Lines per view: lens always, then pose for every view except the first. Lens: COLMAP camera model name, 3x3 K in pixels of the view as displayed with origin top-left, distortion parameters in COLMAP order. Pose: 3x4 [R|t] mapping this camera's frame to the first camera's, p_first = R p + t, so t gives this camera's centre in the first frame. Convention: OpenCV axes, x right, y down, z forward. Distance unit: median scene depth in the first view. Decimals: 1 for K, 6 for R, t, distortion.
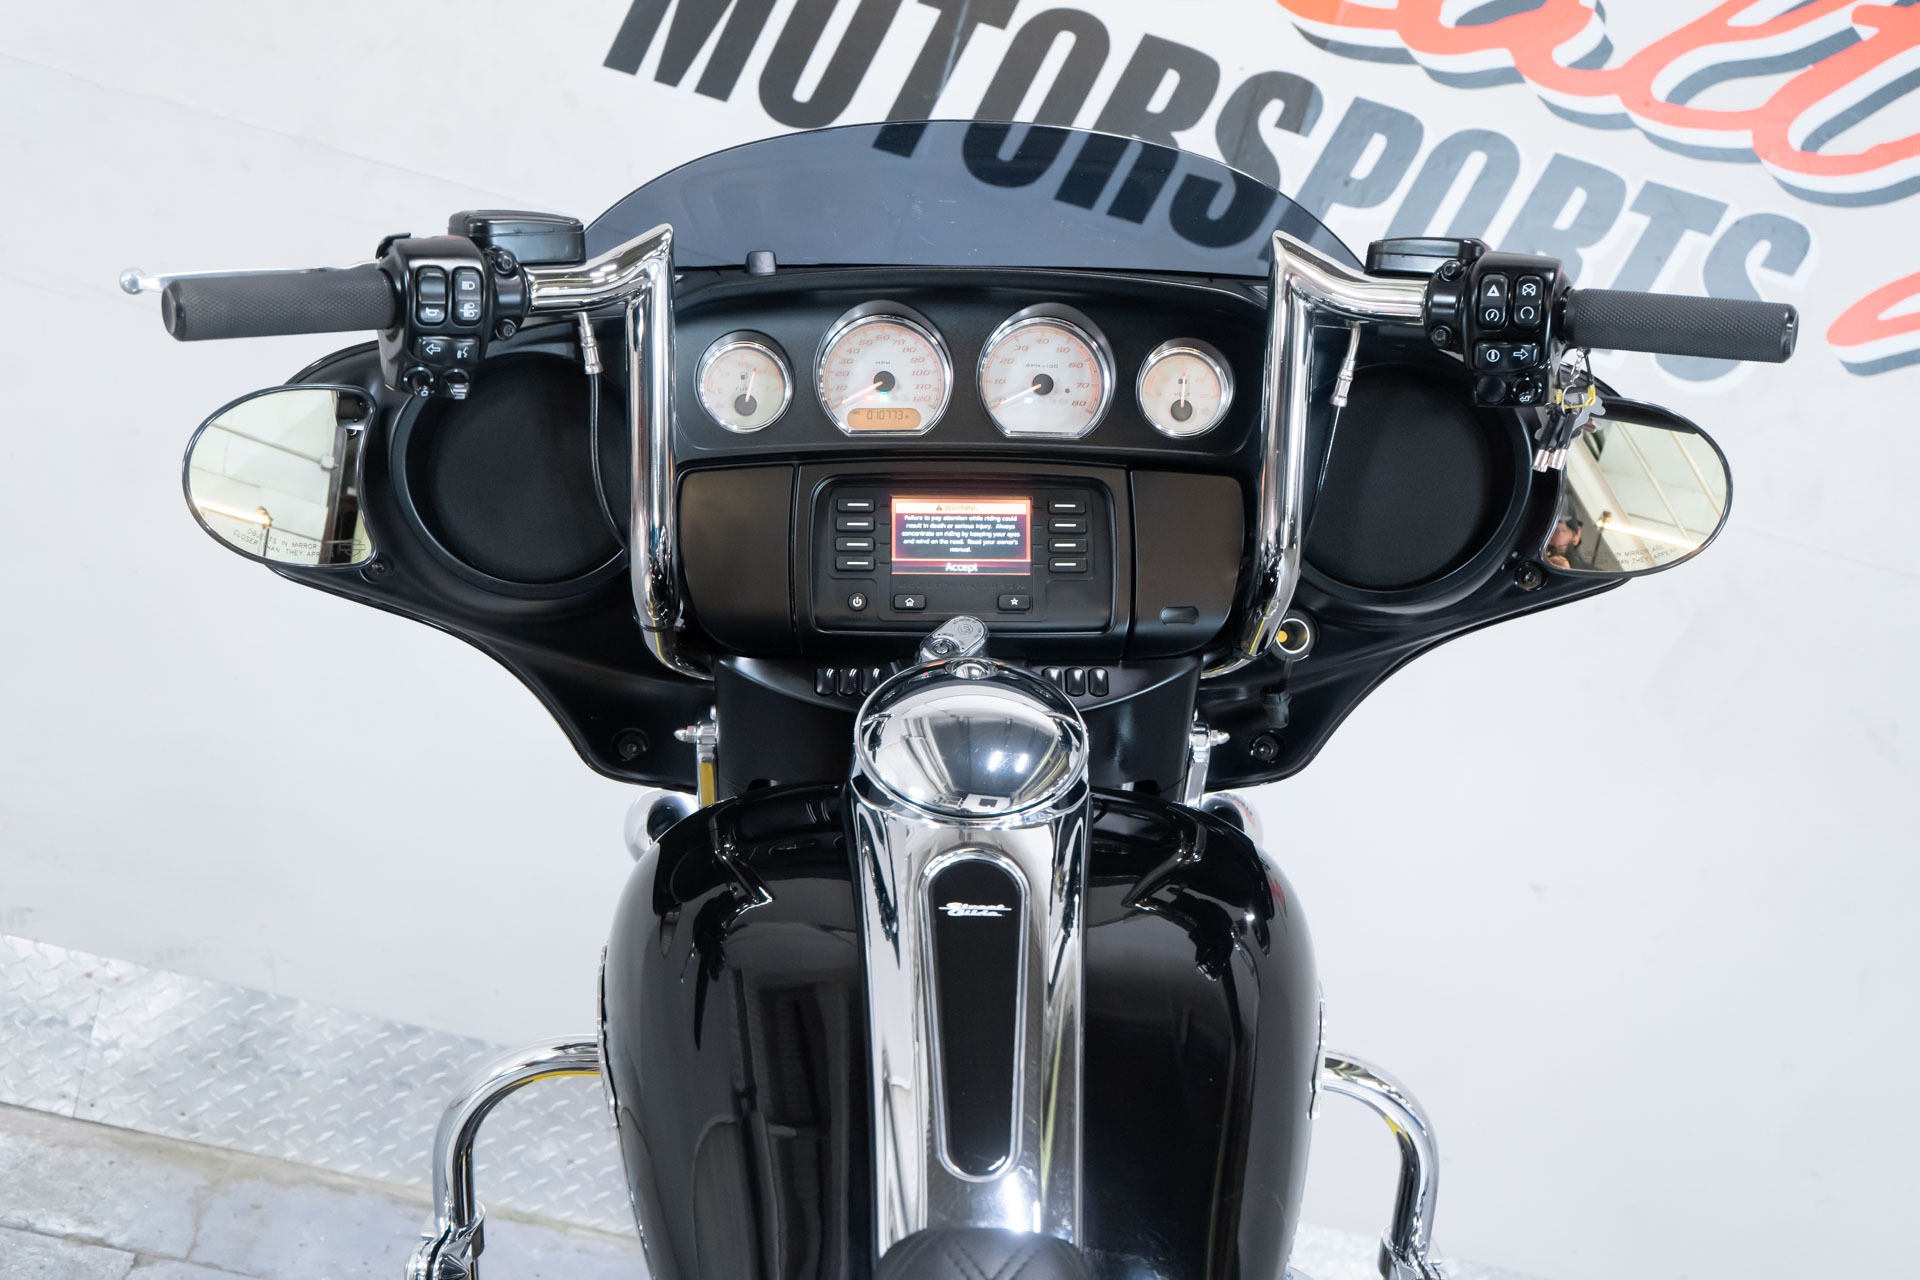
lens RADIAL K [[2279.5, 0, 956.7], [0, 2279.5, 634.3], [0, 0, 1]] dist [0.028811, 0.000000]
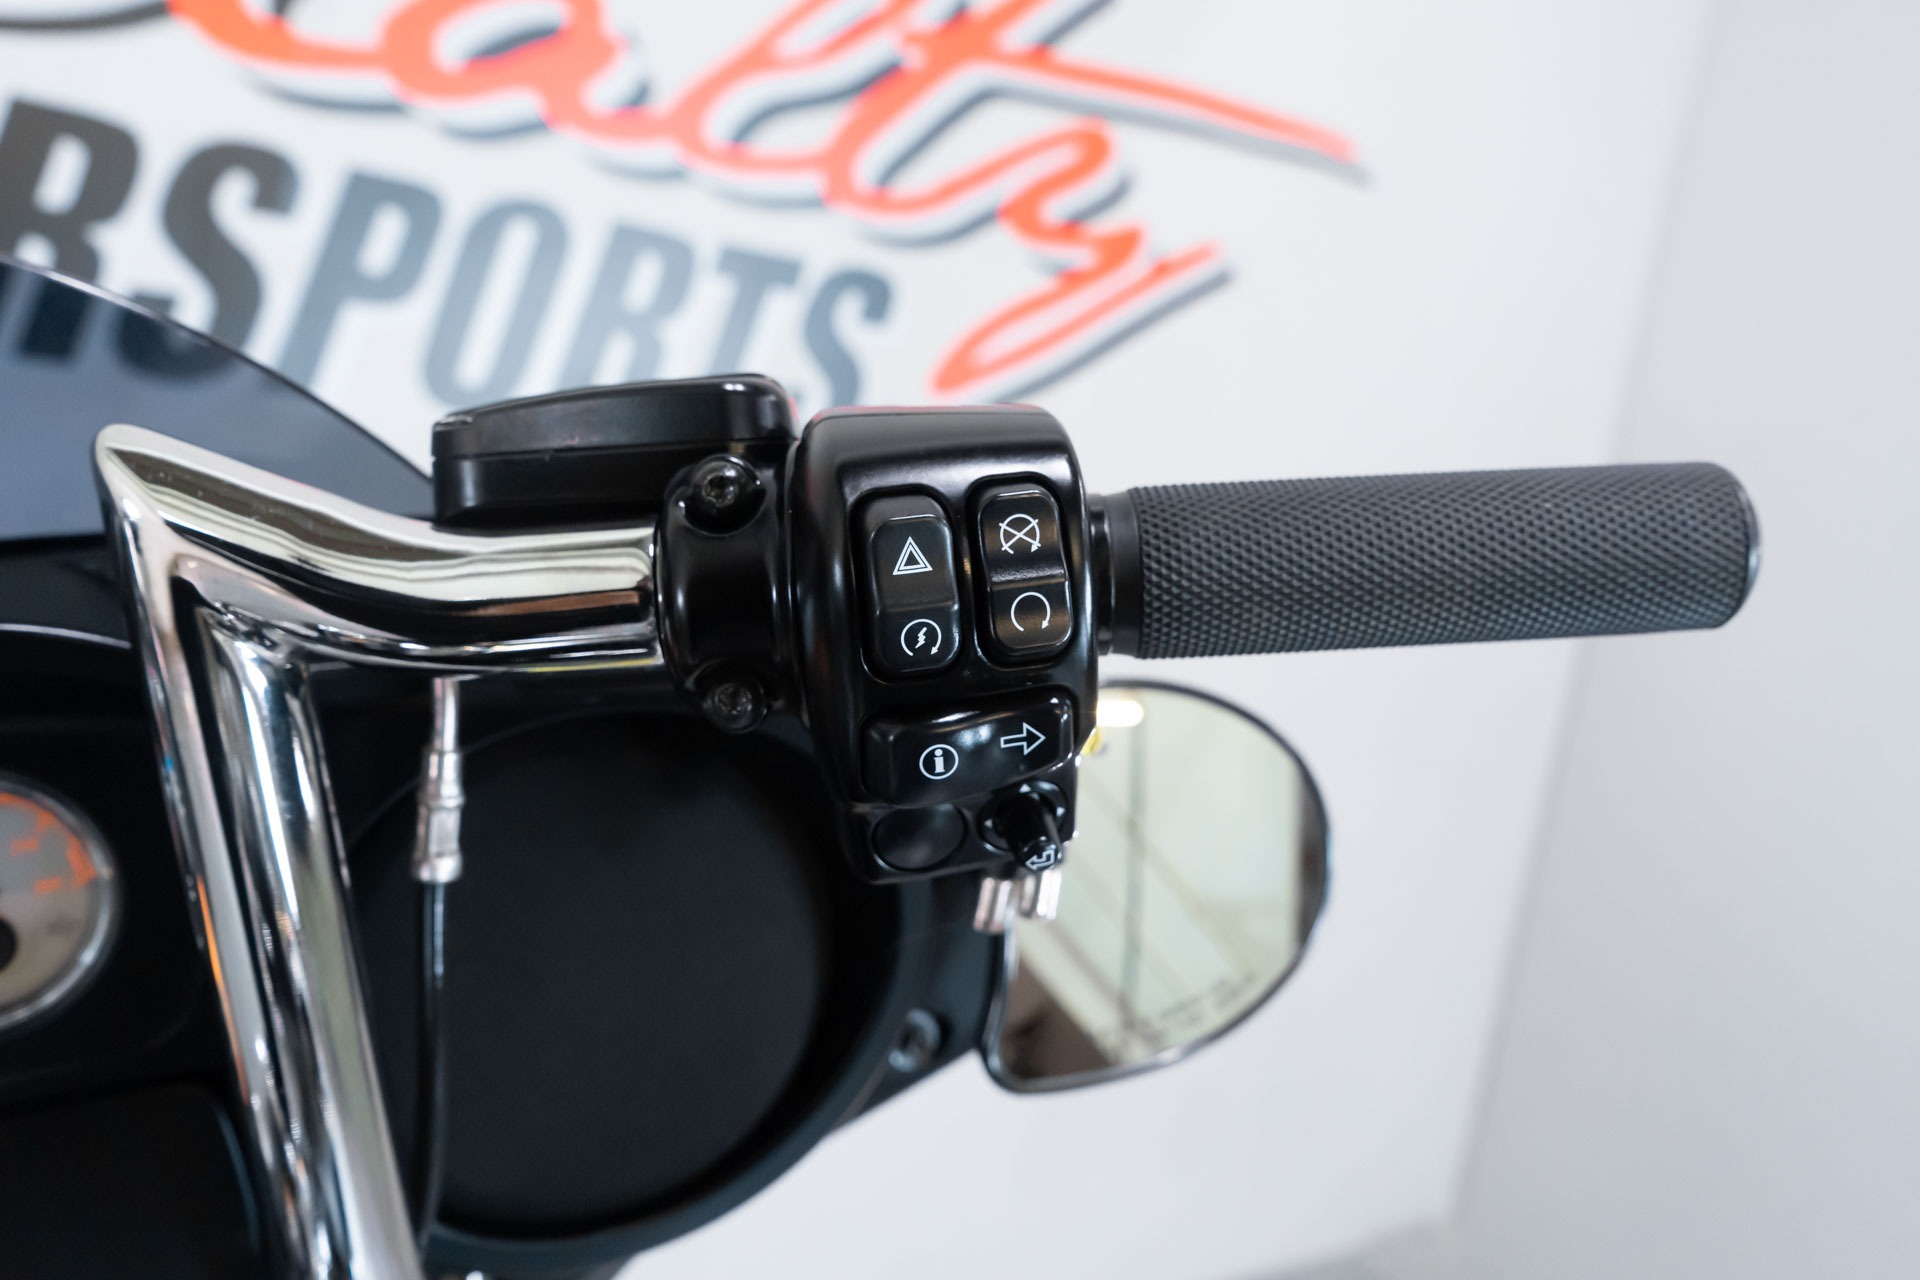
lens RADIAL K [[1557.0, 0, 969.5], [0, 1557.0, 619.6], [0, 0, 1]] dist [-0.027236, 0.009316]
pose [[0.860339, -0.204284, 0.466995, 0.121339], [0.191886, 0.978581, 0.074564, -0.128281], [-0.472225, 0.025459, 0.881110, 0.677242]]
